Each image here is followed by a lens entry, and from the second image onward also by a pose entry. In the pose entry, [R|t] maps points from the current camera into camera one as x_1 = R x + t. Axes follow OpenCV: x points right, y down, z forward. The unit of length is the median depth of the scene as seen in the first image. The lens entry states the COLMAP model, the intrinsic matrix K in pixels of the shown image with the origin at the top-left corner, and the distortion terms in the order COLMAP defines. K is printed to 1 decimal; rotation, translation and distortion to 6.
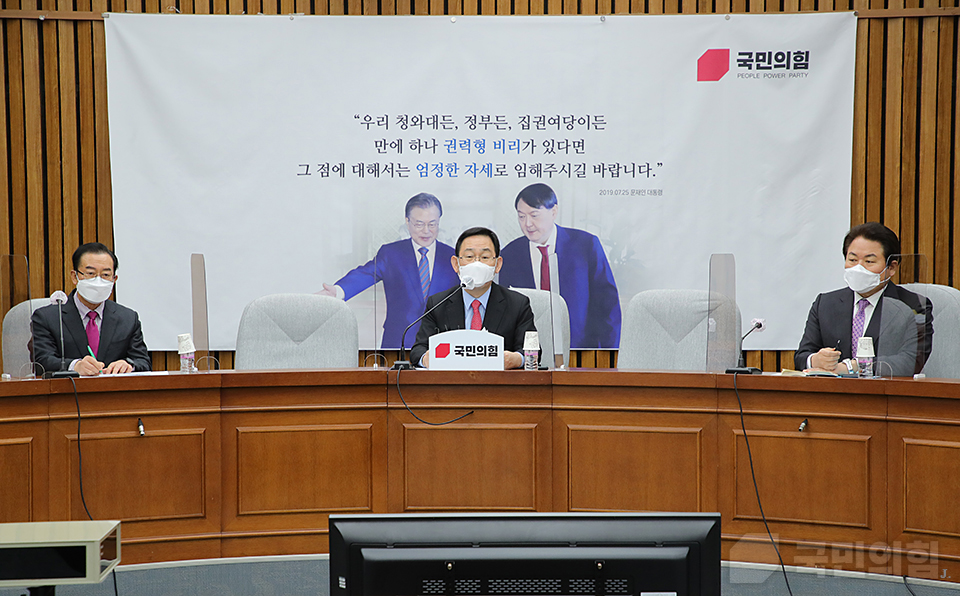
lens RADIAL K [[2243.4, 0, 489.9], [0, 2243.4, 315.3], [0, 0, 1]] dist [0.508079, -0.097674]
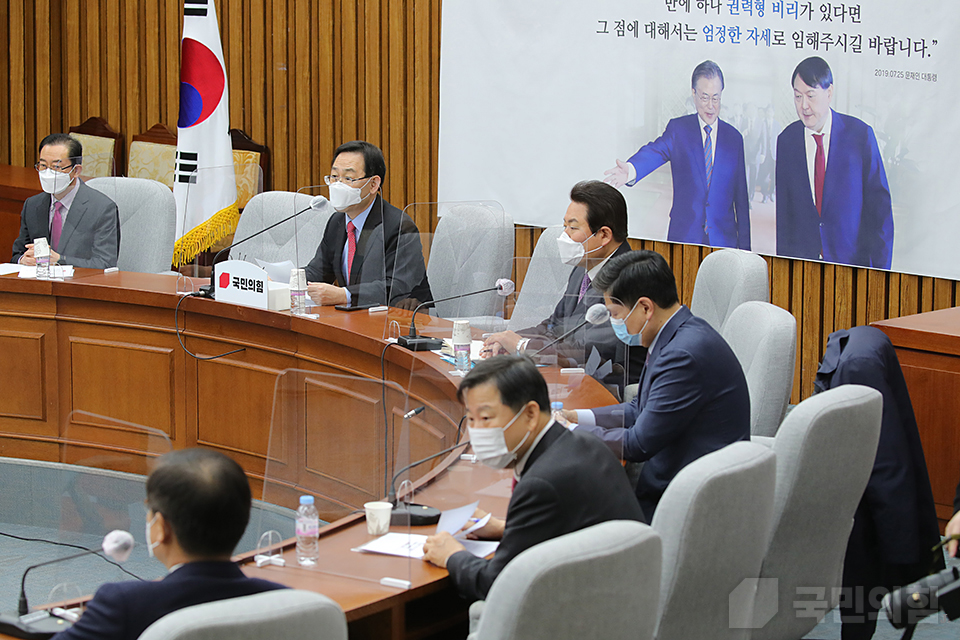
lens RADIAL K [[2984.3, 0, 480.0], [0, 2984.3, 320.0], [0, 0, 1]] dist [-0.049785, -2.122345]
pose [[0.706472, 0.114802, -0.698368, 0.695353], [-0.033176, 0.991043, 0.129354, -0.099414], [0.706963, -0.068216, 0.703953, 0.154392]]
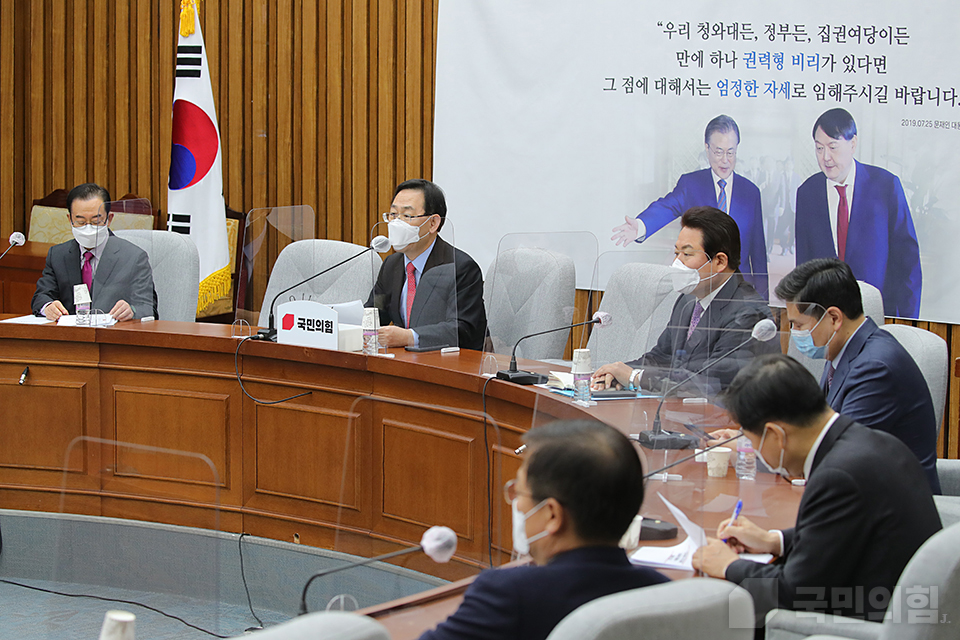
lens RADIAL K [[2753.7, 0, 480.0], [0, 2753.7, 320.0], [0, 0, 1]] dist [-0.190176, -1.389775]
pose [[0.765214, 0.079991, -0.638787, 0.561161], [-0.035540, 0.995986, 0.082146, -0.059214], [0.642794, -0.040157, 0.764986, 0.156607]]
